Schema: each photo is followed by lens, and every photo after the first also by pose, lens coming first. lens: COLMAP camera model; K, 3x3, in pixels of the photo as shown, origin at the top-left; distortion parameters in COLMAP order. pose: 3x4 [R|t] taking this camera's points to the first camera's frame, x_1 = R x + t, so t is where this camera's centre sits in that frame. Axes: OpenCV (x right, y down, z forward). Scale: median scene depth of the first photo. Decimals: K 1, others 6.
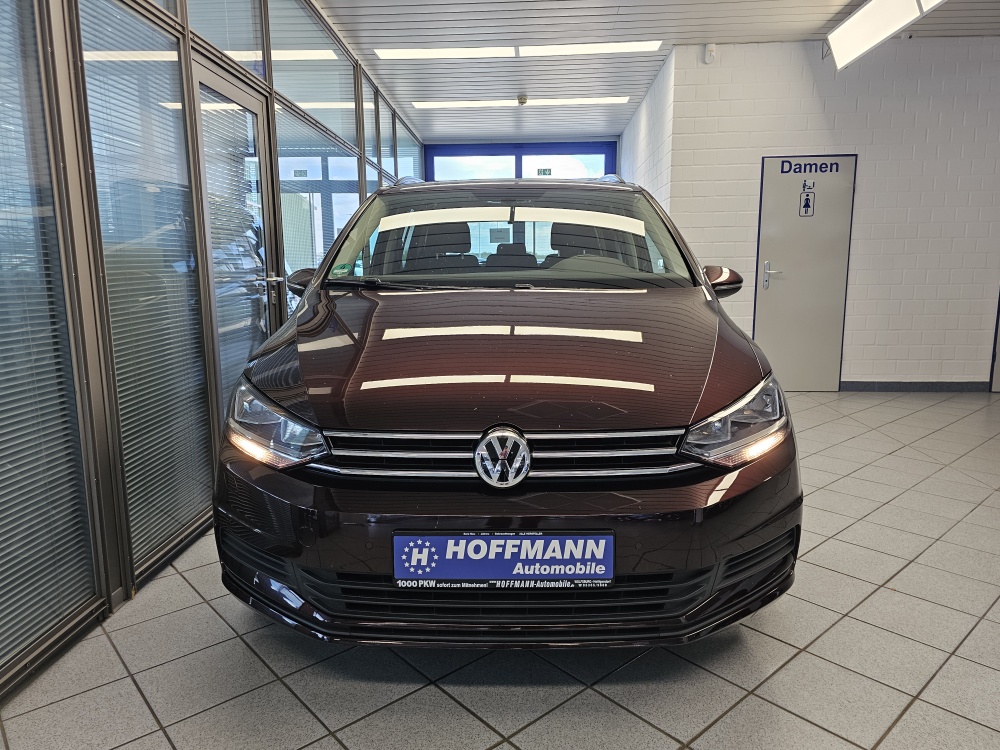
lens RADIAL K [[666.9, 0, 501.5], [0, 666.9, 378.3], [0, 0, 1]] dist [0.033920, -0.027051]
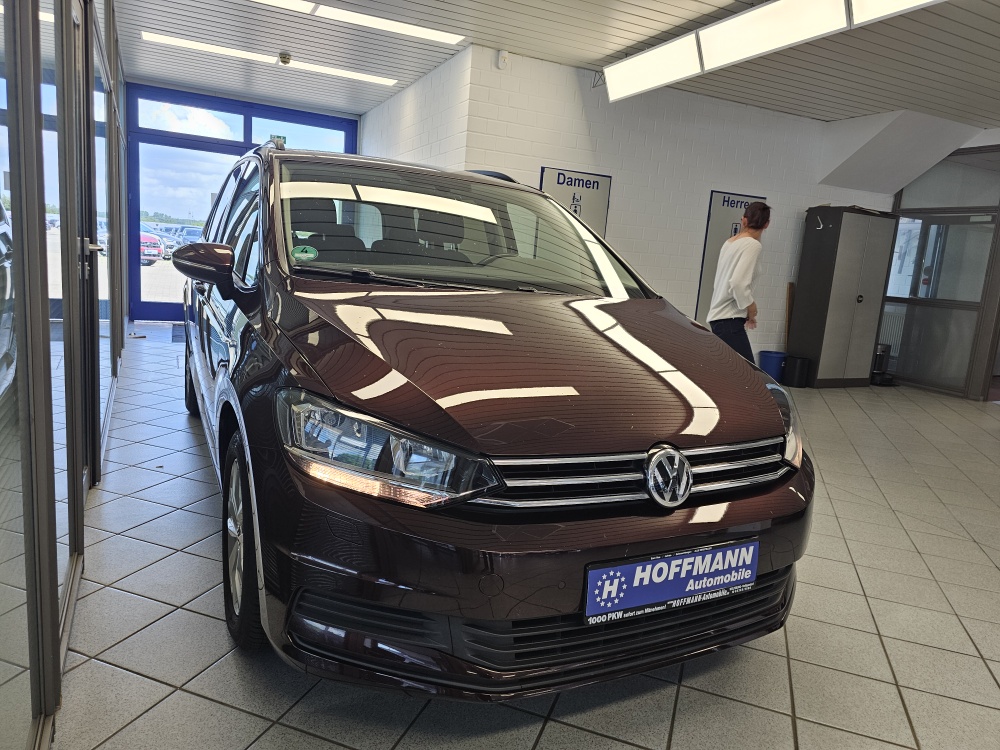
lens RADIAL K [[670.7, 0, 500.0], [0, 670.7, 375.0], [0, 0, 1]] dist [0.024119, -0.003322]
pose [[0.876039, -0.005612, 0.482207, -0.712242], [-0.005588, 0.999747, 0.021788, -0.053416], [-0.482207, -0.021781, 0.875786, 0.252843]]
